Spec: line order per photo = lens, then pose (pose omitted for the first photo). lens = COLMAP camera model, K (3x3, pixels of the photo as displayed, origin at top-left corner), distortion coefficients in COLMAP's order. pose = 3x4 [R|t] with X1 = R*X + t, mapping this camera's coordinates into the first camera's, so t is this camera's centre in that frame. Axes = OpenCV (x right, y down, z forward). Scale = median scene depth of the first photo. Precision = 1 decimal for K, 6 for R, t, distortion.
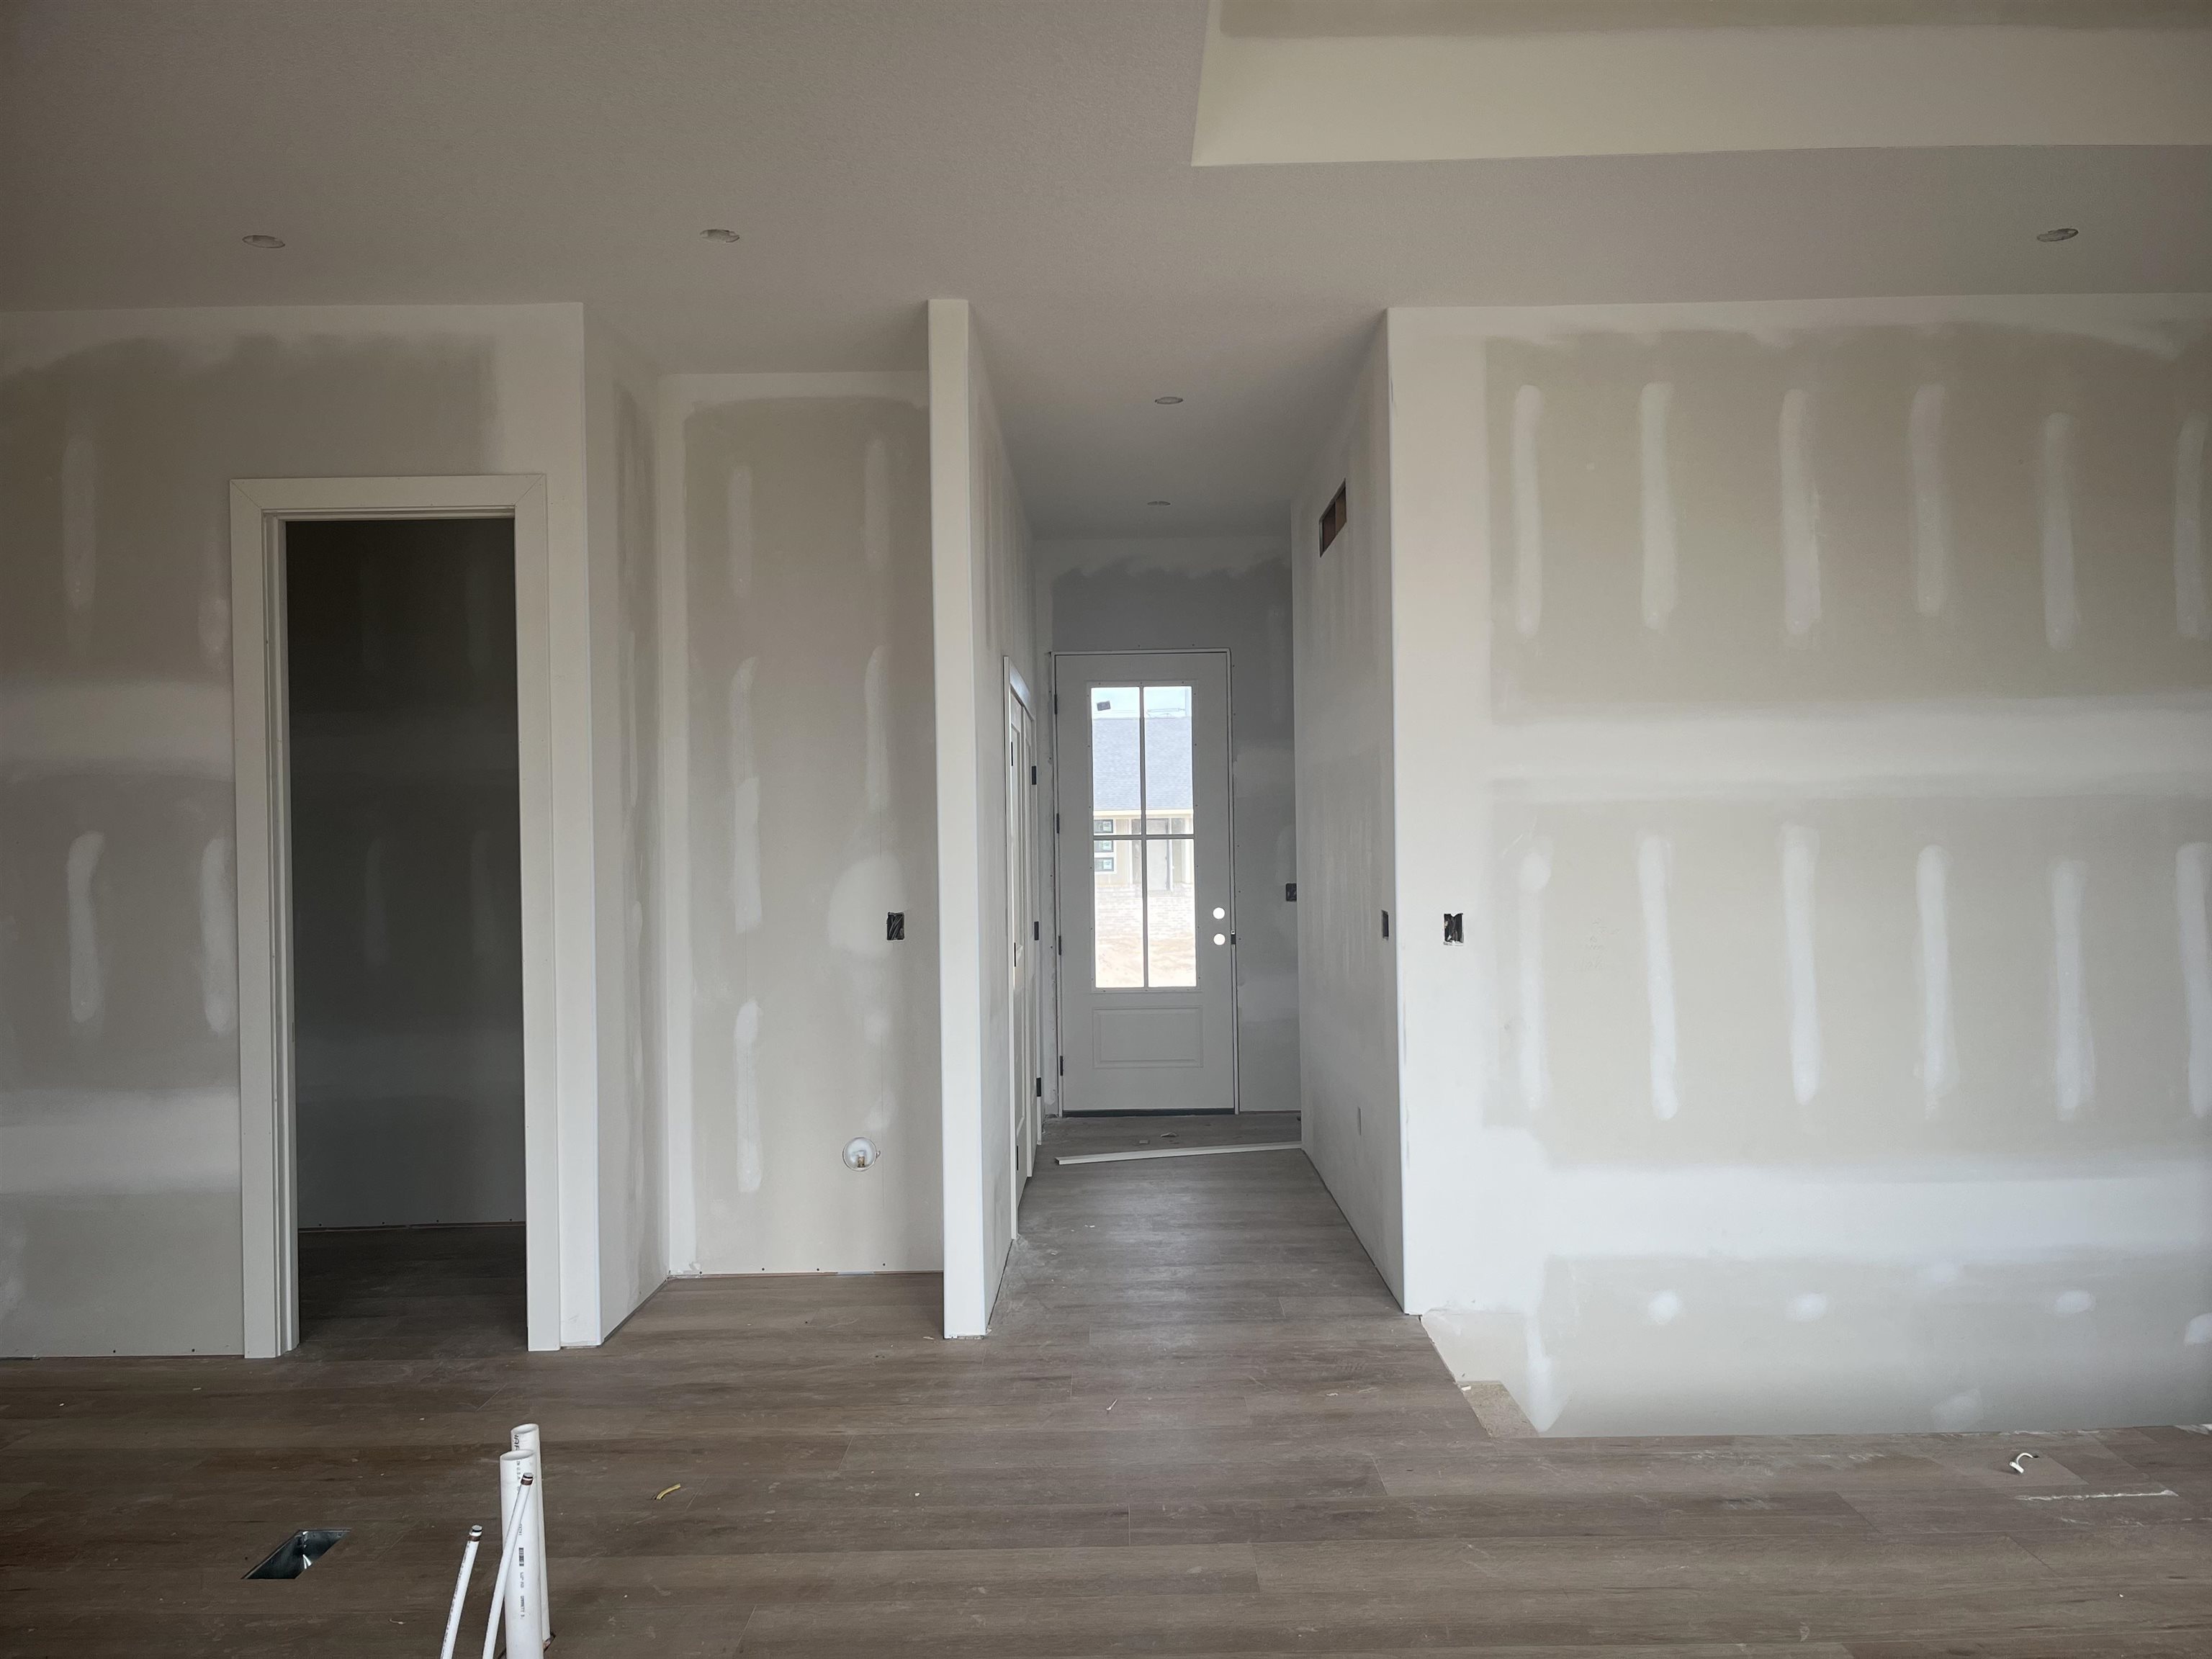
lens RADIAL K [[1656.9, 0, 1107.5], [0, 1656.9, 831.4], [0, 0, 1]] dist [0.028442, -0.057845]
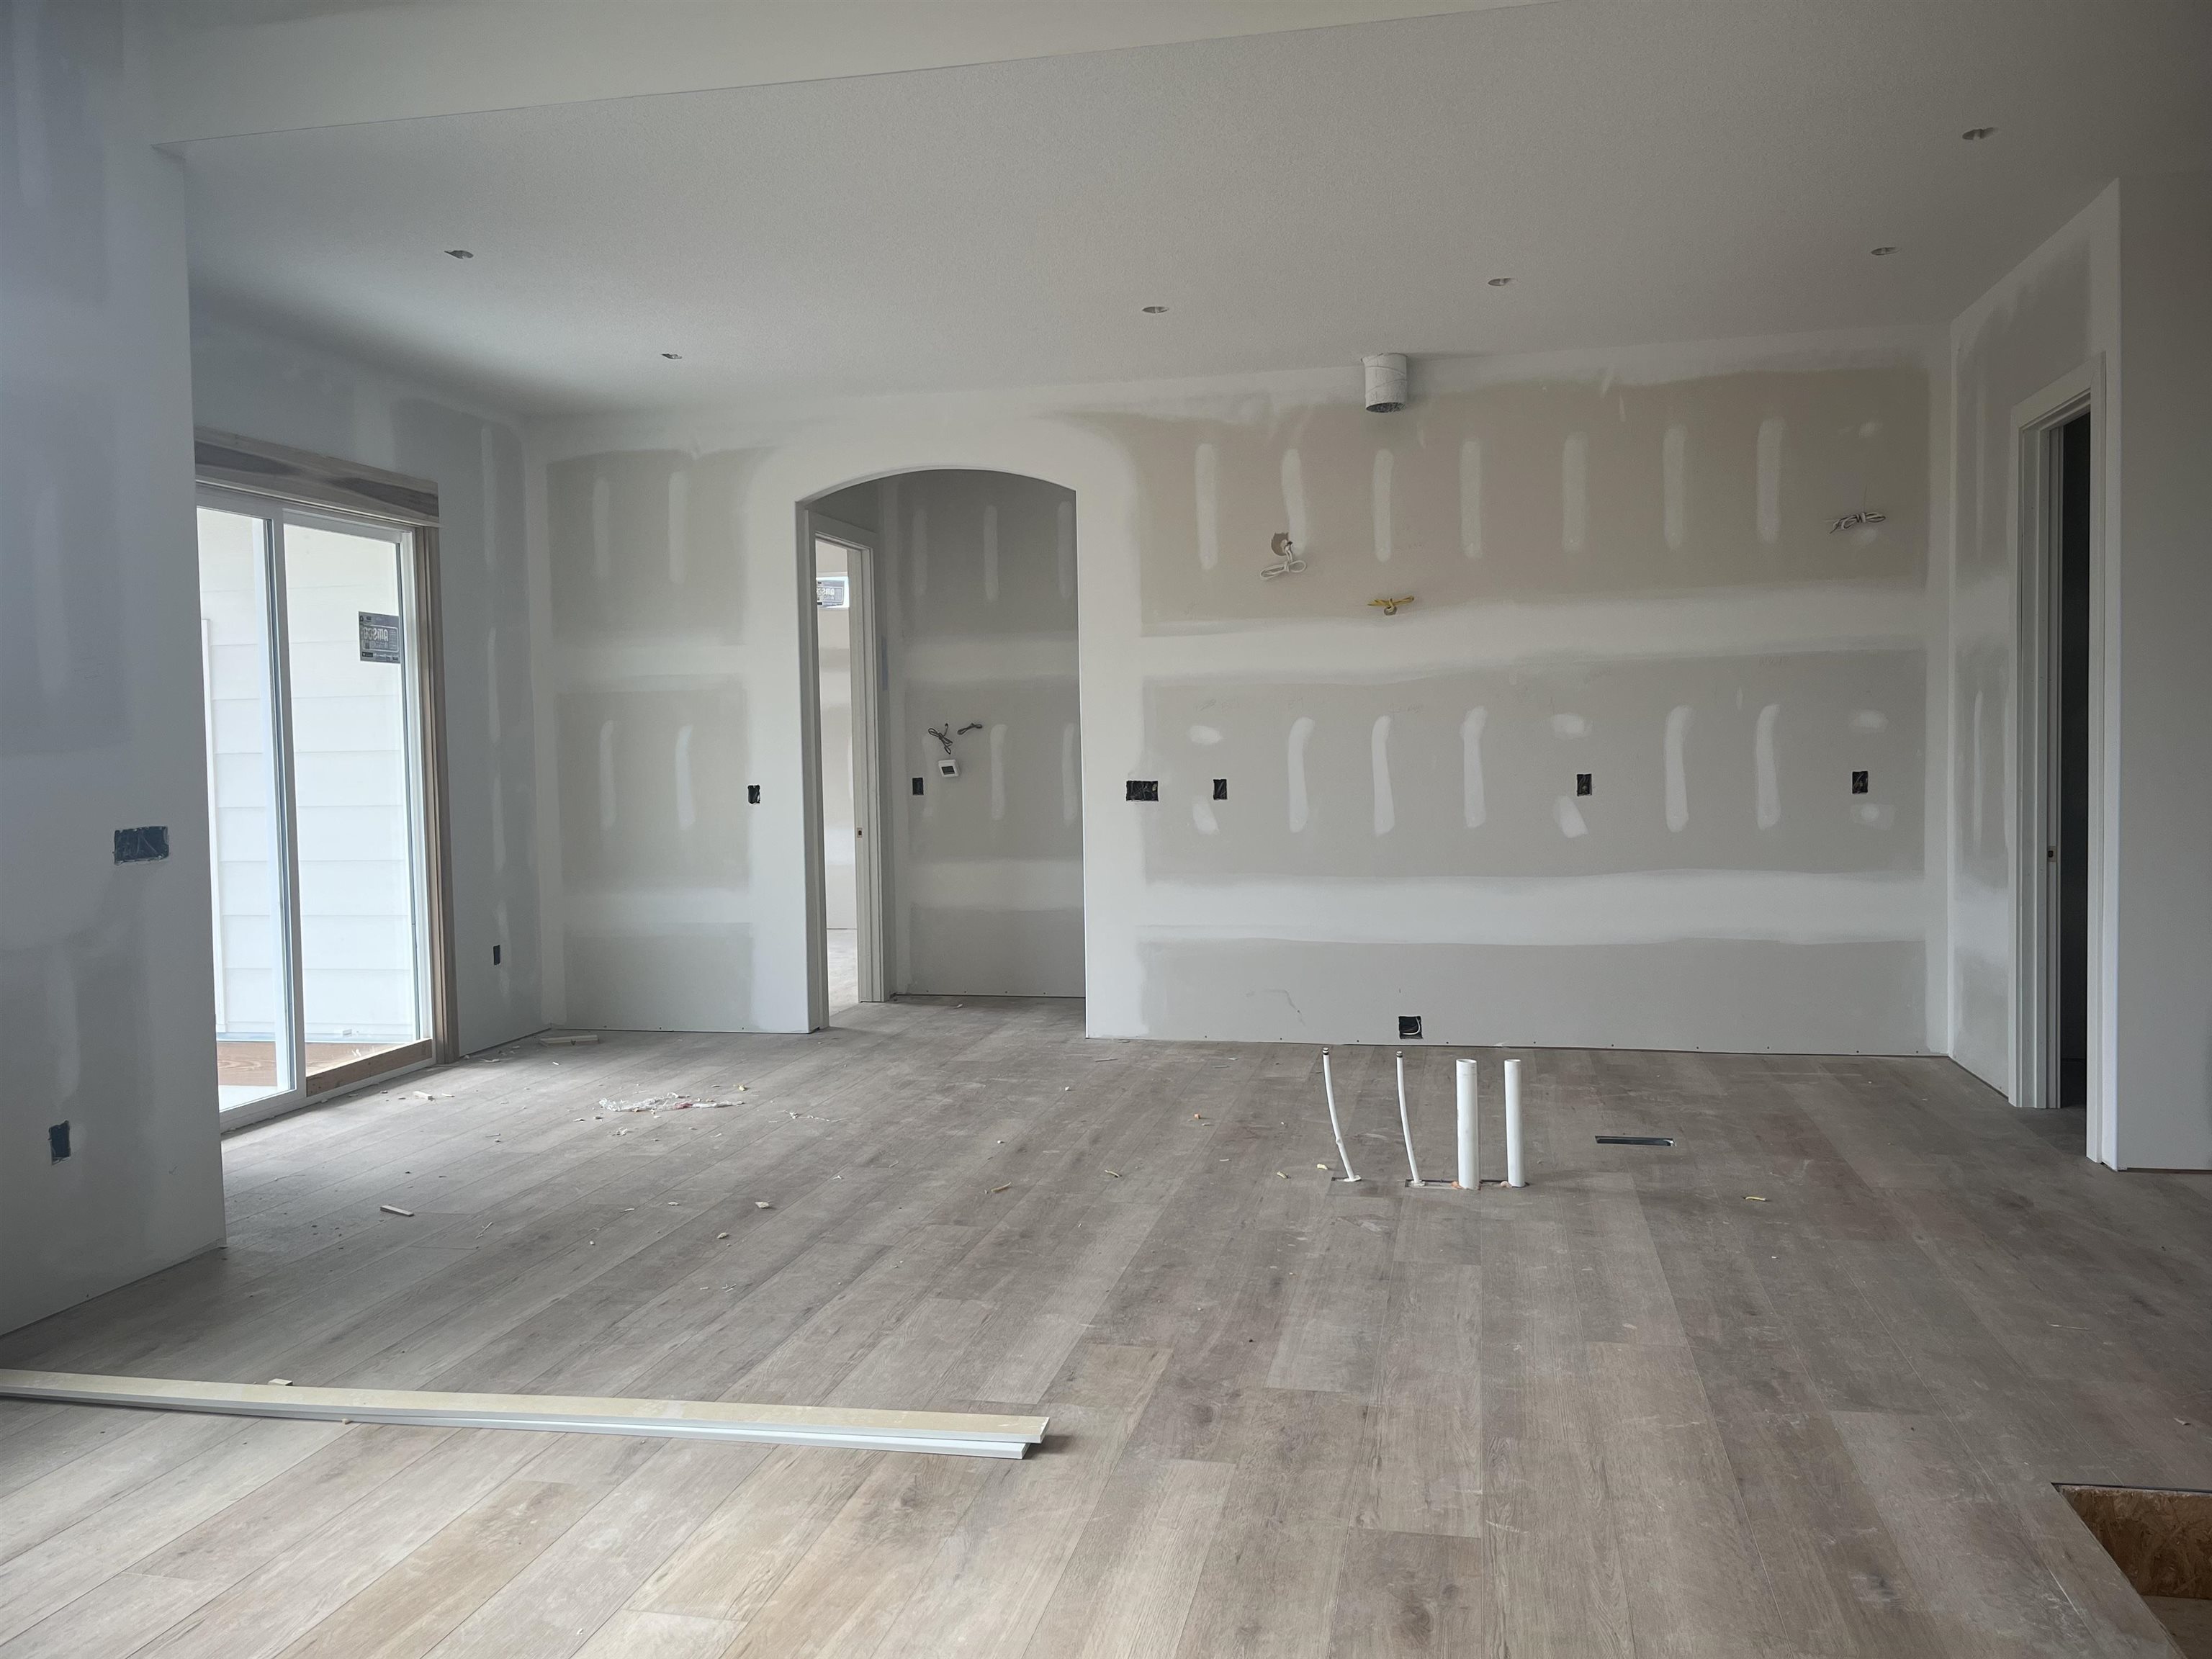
lens RADIAL K [[1656.9, 0, 1119.5], [0, 1656.9, 826.2], [0, 0, 1]] dist [0.028442, -0.057845]
pose [[-0.196127, 0.077592, -0.977504, 1.172866], [0.032559, 0.996830, 0.072594, -0.012072], [0.980038, -0.017589, -0.198031, 0.818501]]
